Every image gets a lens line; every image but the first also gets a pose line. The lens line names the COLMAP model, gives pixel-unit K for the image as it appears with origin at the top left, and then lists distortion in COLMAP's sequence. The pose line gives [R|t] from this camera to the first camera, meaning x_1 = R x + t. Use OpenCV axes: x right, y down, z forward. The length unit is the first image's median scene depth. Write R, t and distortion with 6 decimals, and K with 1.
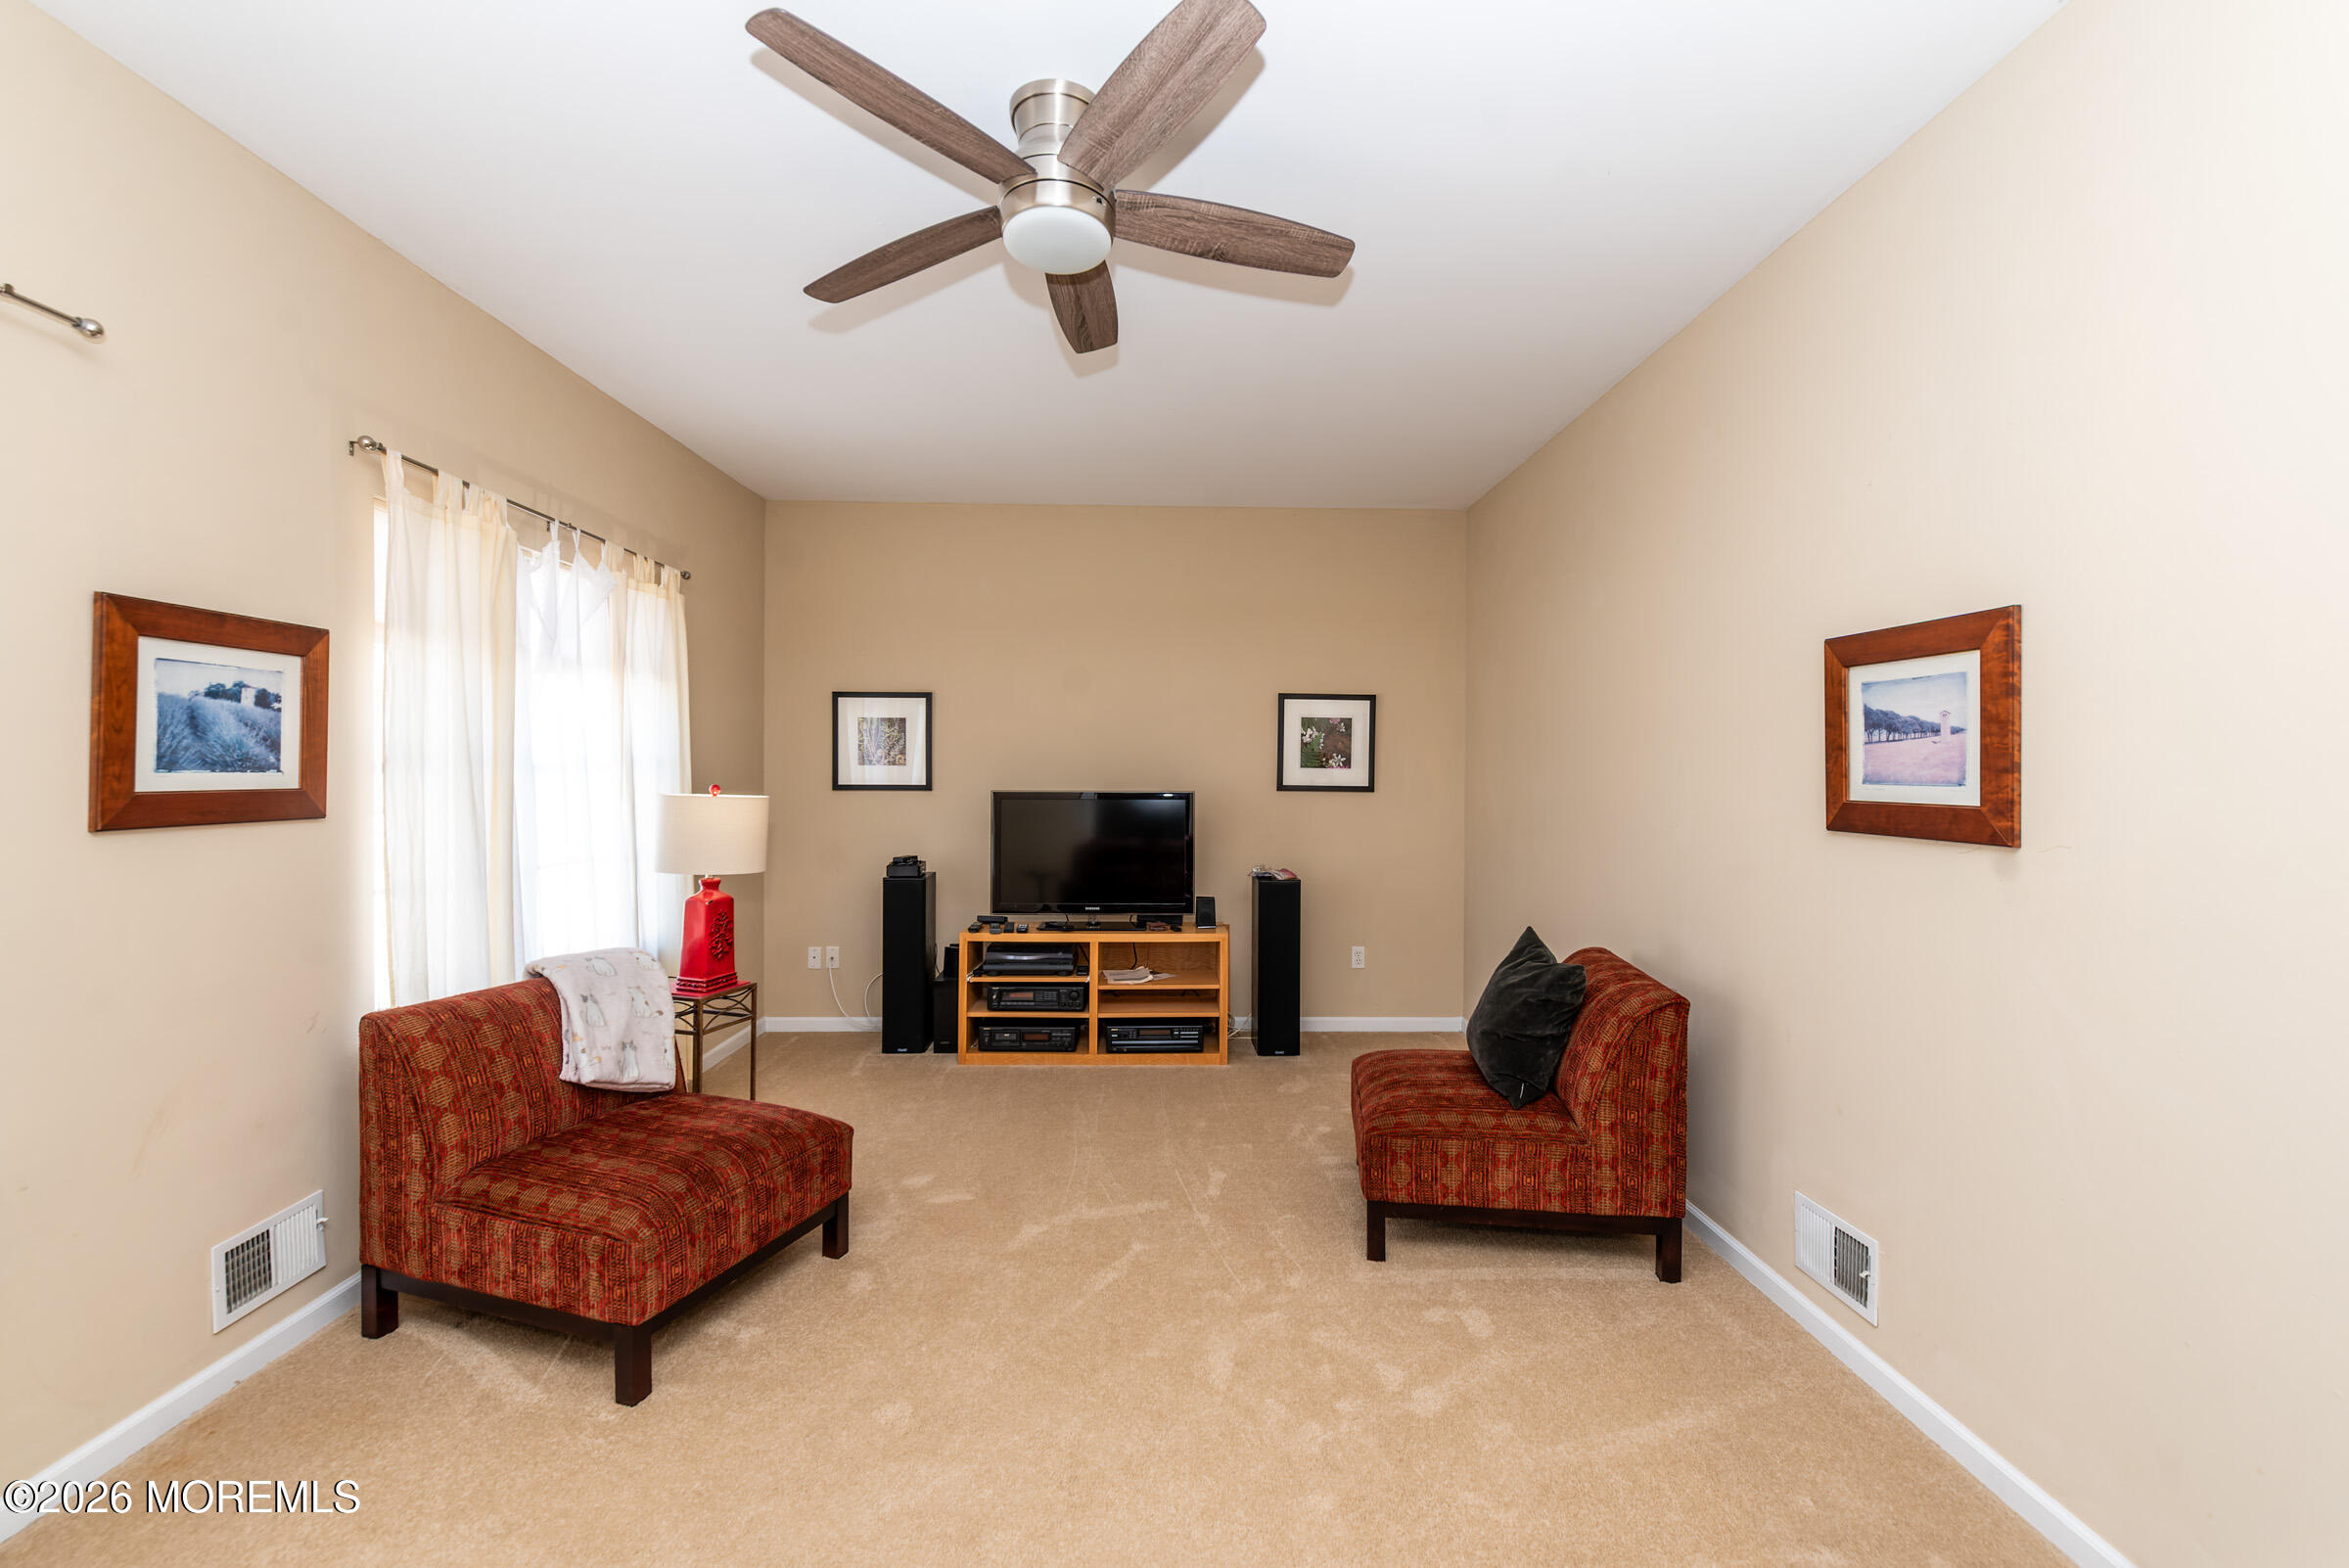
lens RADIAL K [[1009.3, 0, 1172.0], [0, 1009.3, 776.3], [0, 0, 1]] dist [0.000002, 0.000003]
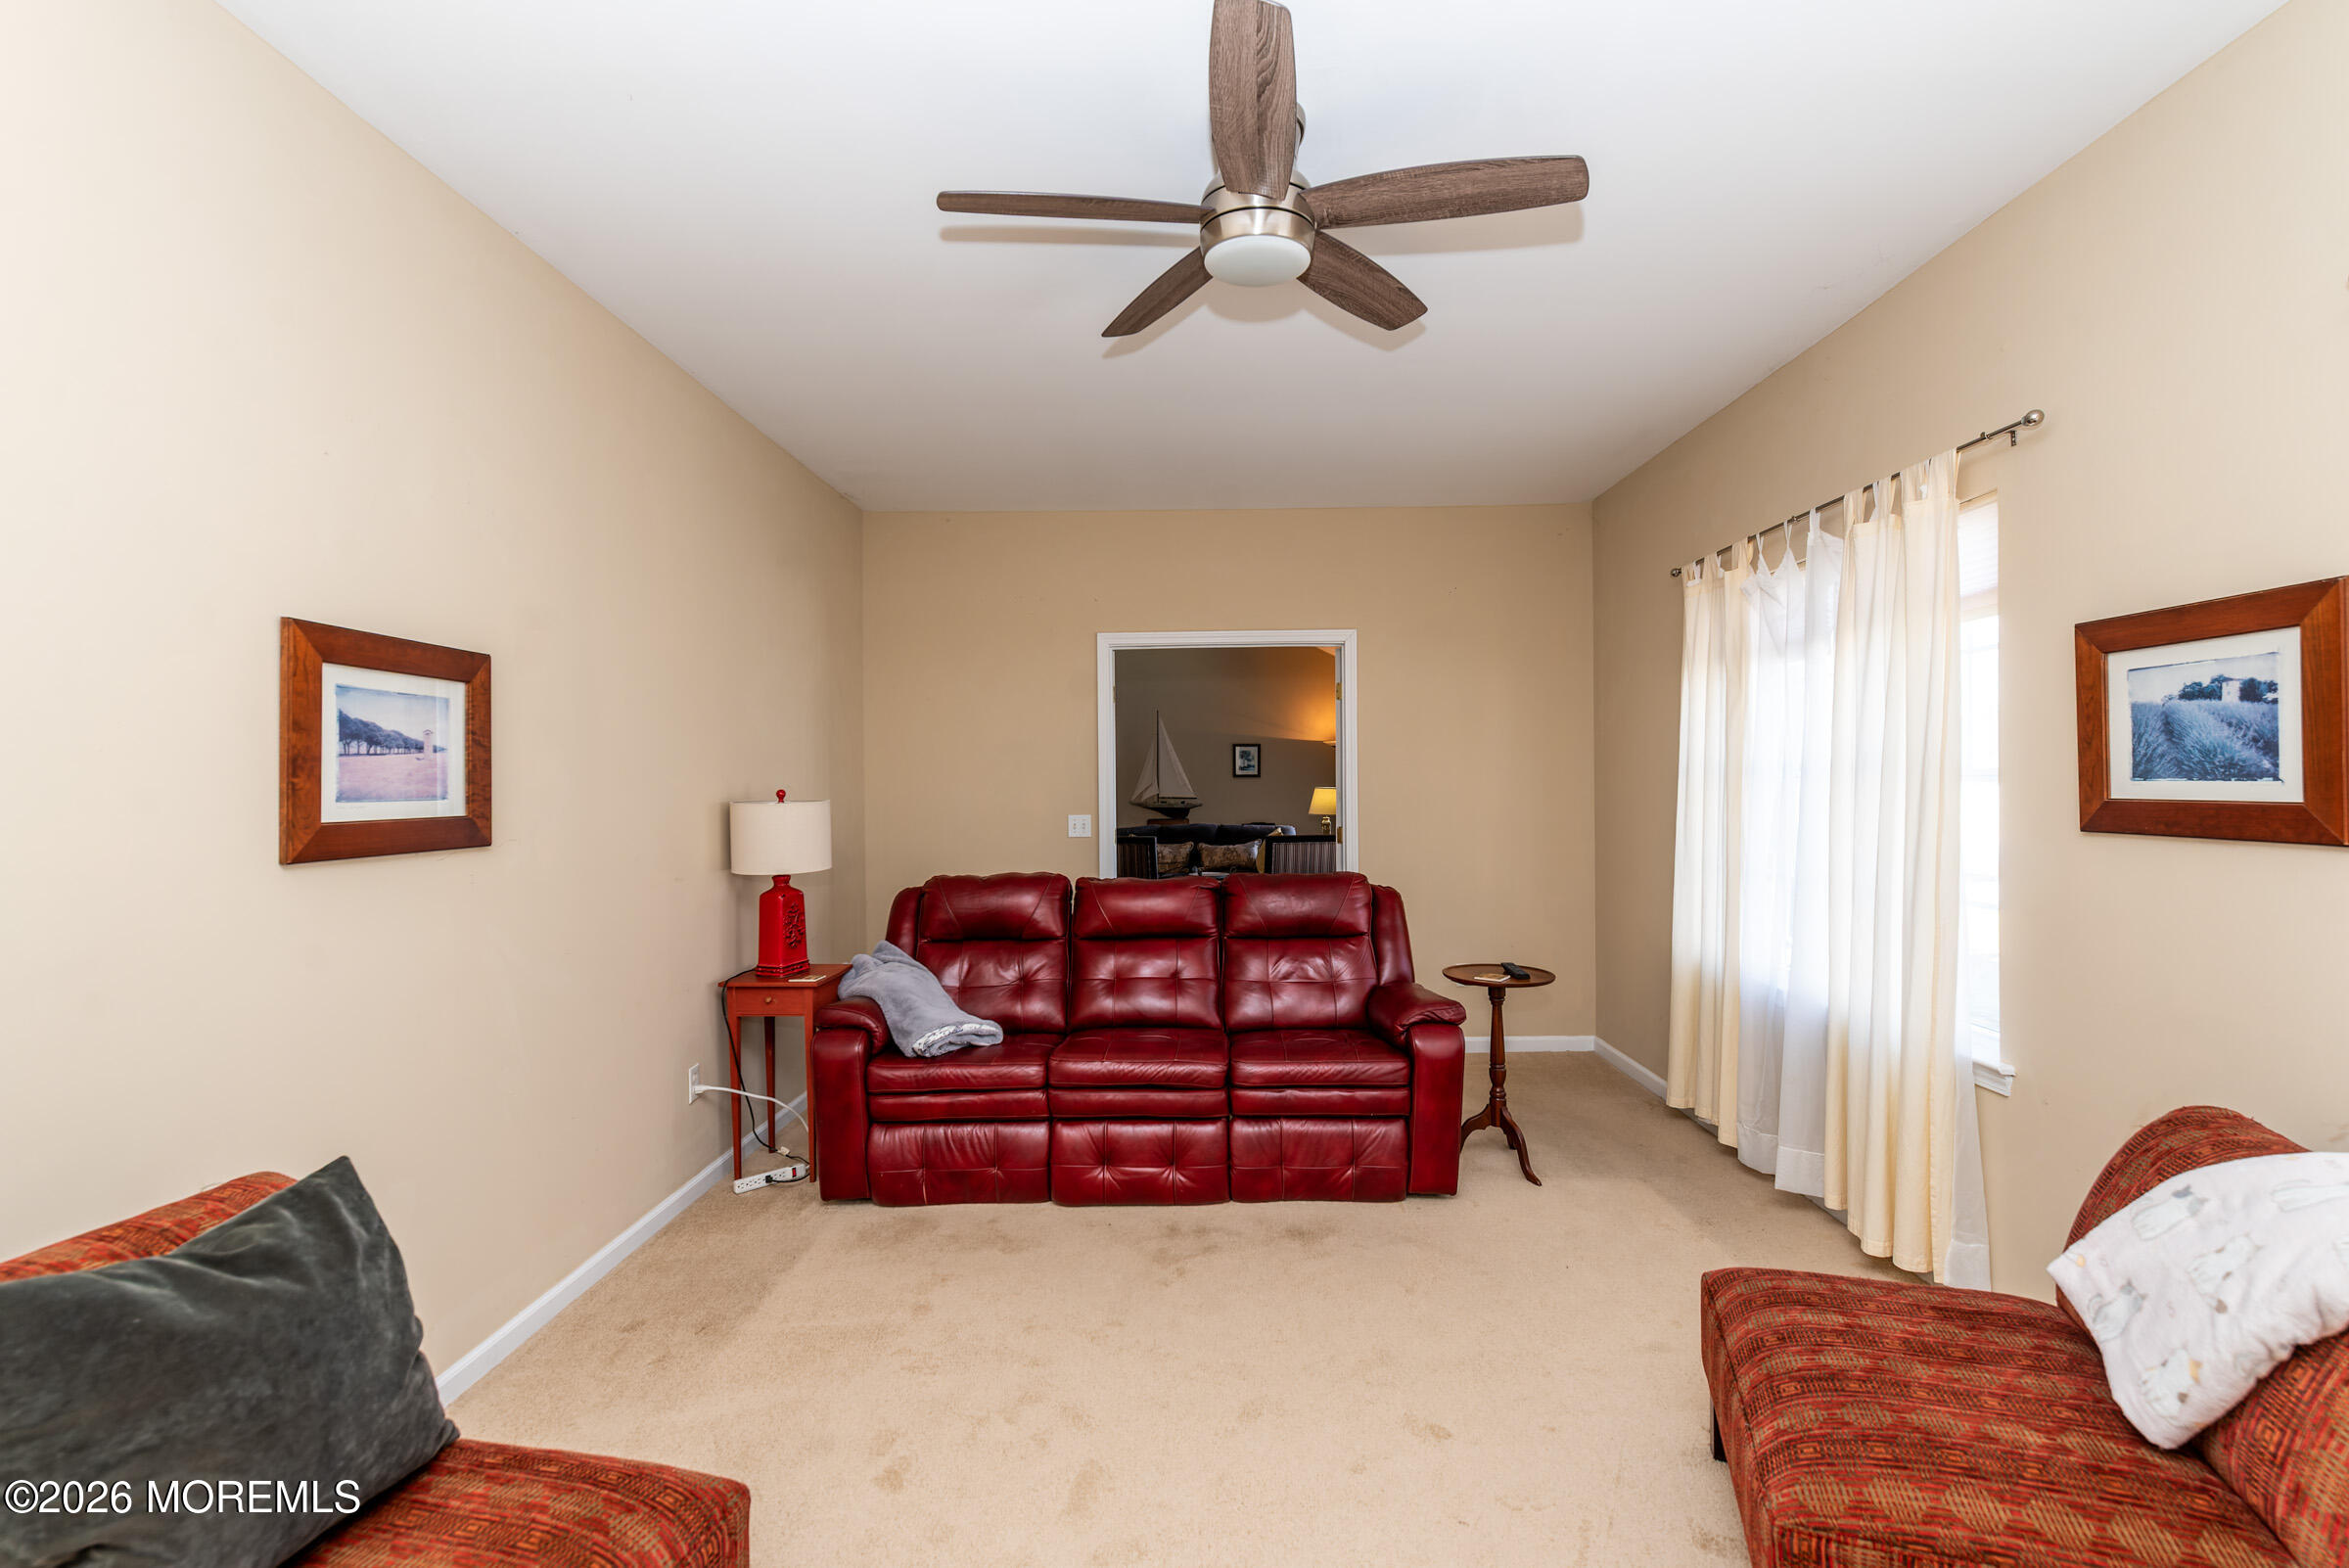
lens RADIAL K [[1009.3, 0, 1179.9], [0, 1009.3, 786.4], [0, 0, 1]] dist [0.000002, 0.000003]
pose [[-0.999237, 0.004004, 0.038838, -0.068835], [0.004512, 0.999905, 0.013005, -0.014481], [-0.038782, 0.013170, -0.999161, 1.912090]]
